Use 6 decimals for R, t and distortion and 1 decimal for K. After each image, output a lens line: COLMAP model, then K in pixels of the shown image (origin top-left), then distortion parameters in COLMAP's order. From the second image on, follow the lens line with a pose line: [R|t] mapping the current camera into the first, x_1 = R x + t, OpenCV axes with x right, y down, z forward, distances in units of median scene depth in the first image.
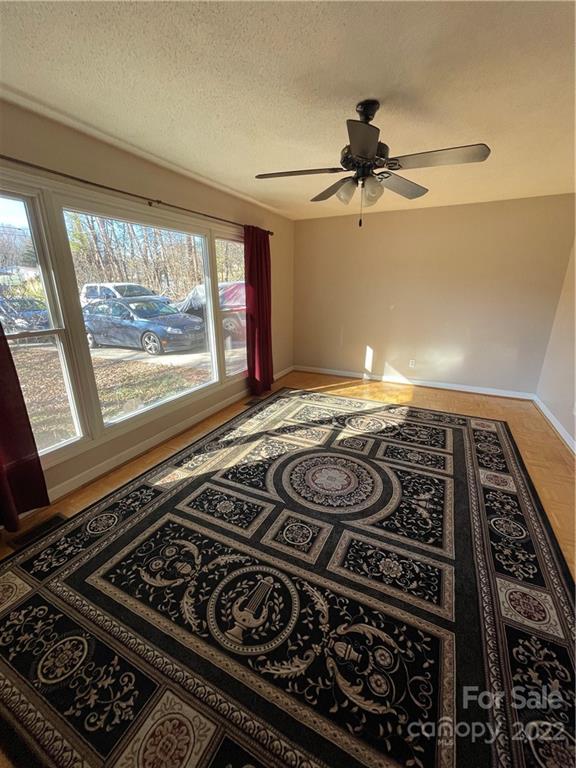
lens RADIAL K [[311.4, 0, 287.6], [0, 311.4, 382.8], [0, 0, 1]] dist [-0.000275, -0.000001]
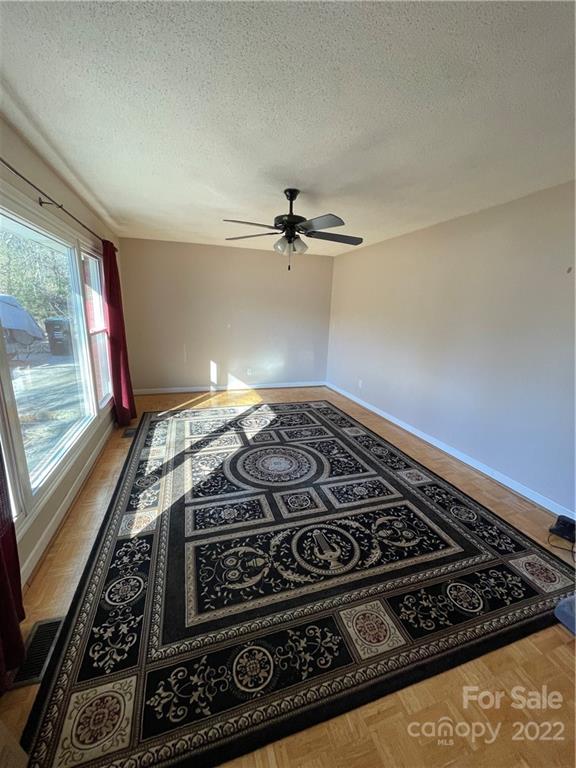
lens RADIAL K [[311.4, 0, 293.1], [0, 311.4, 380.7], [0, 0, 1]] dist [-0.000275, -0.000001]
pose [[0.705503, -0.136718, 0.695395, -0.736257], [0.178418, 0.983876, 0.012424, -0.024358], [-0.685881, 0.115306, 0.718521, 0.033761]]
